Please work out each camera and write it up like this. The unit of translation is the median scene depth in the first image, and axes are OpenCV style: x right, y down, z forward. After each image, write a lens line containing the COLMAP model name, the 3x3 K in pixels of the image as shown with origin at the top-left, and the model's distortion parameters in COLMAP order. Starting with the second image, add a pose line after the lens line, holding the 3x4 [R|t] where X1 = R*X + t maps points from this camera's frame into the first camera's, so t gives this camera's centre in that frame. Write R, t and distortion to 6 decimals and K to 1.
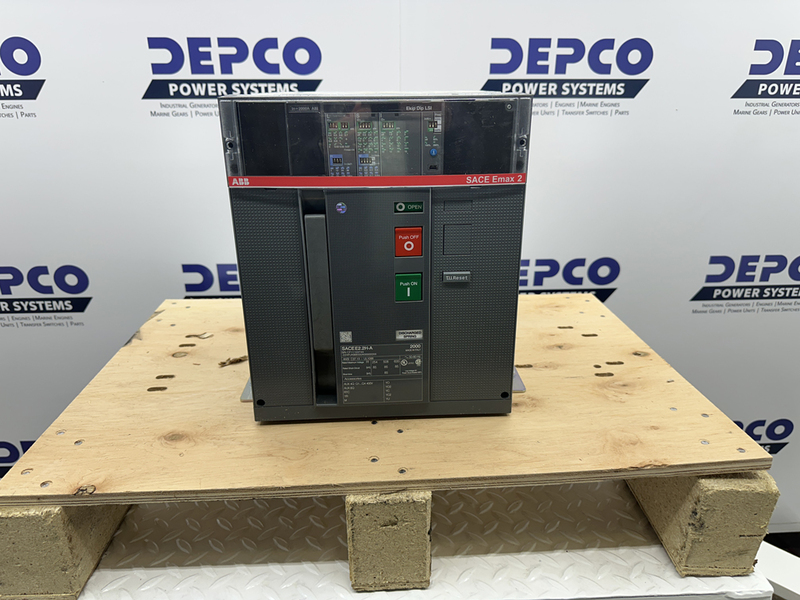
lens RADIAL K [[567.6, 0, 401.7], [0, 567.6, 298.2], [0, 0, 1]] dist [0.002360, -0.003287]
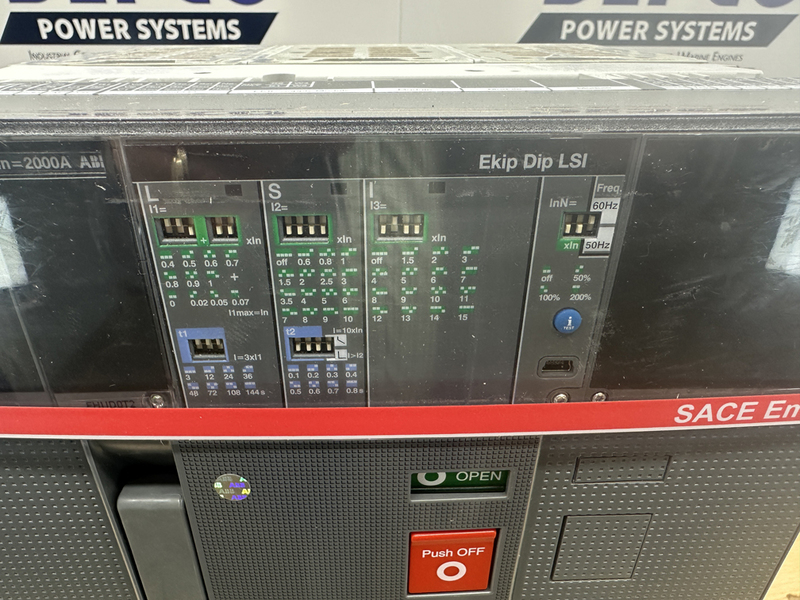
lens RADIAL K [[567.6, 0, 373.3], [0, 567.6, 329.3], [0, 0, 1]] dist [0.002360, -0.003287]
pose [[0.999571, 0.017273, -0.023672, -0.012529], [-0.013698, 0.989535, 0.143640, -0.129771], [0.025906, -0.143254, 0.989347, 0.328627]]
